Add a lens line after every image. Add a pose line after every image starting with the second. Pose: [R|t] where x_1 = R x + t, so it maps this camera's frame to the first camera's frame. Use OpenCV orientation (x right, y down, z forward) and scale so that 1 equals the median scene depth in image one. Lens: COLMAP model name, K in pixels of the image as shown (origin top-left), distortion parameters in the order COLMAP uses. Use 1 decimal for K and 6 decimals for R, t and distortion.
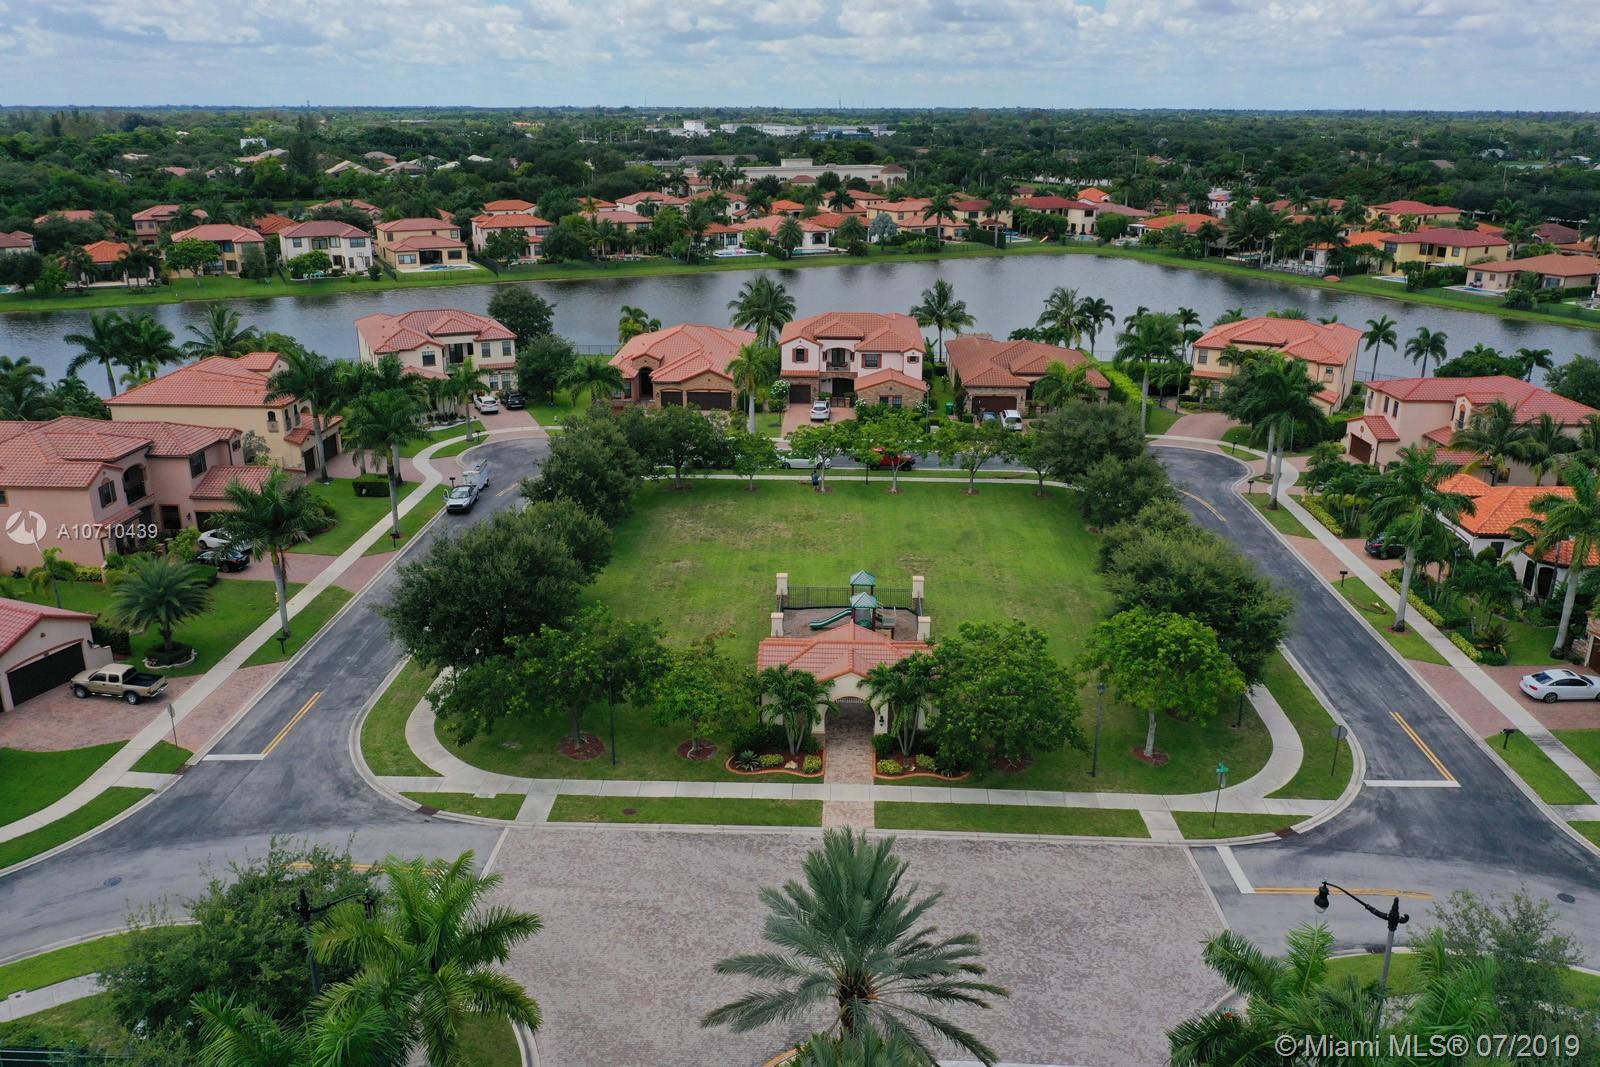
lens RADIAL K [[1270.9, 0, 800.0], [0, 1270.9, 533.5], [0, 0, 1]] dist [-0.008162, -0.005453]
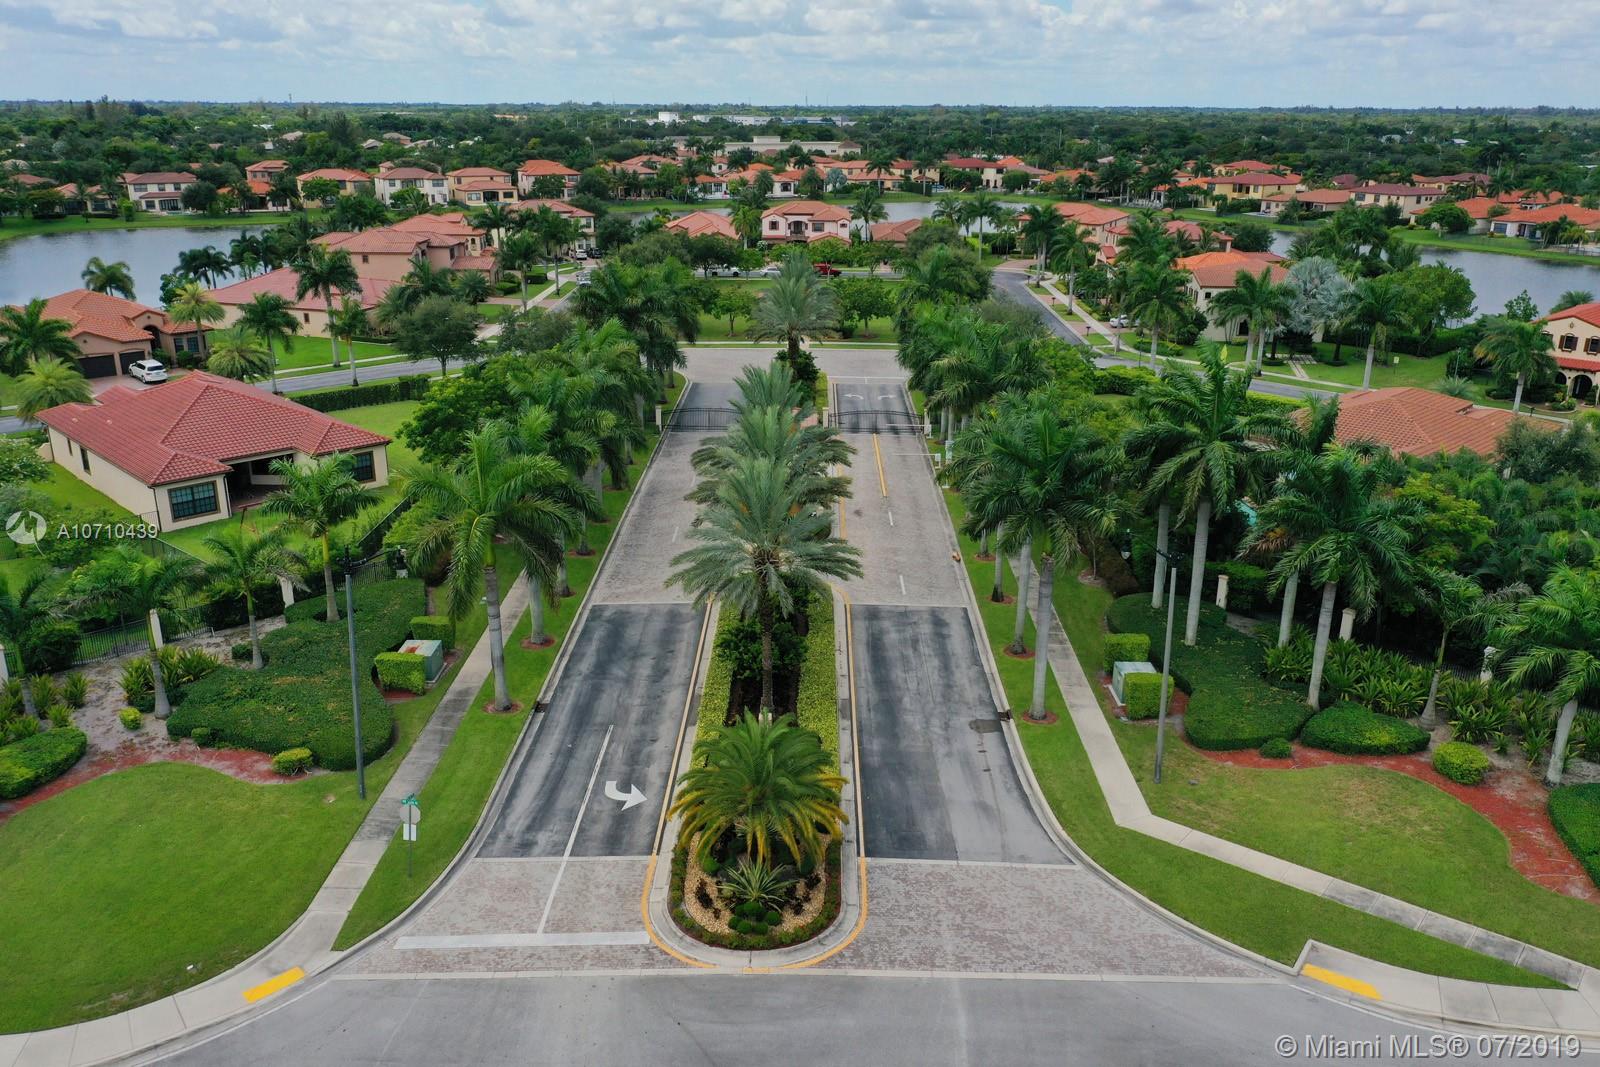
lens RADIAL K [[1270.8, 0, 800.0], [0, 1270.8, 533.5], [0, 0, 1]] dist [-0.000317, -0.002796]
pose [[0.999694, -0.006203, 0.023950, -0.003752], [0.006179, 0.999980, 0.001082, 0.120121], [-0.023956, -0.000934, 0.999713, -0.294131]]
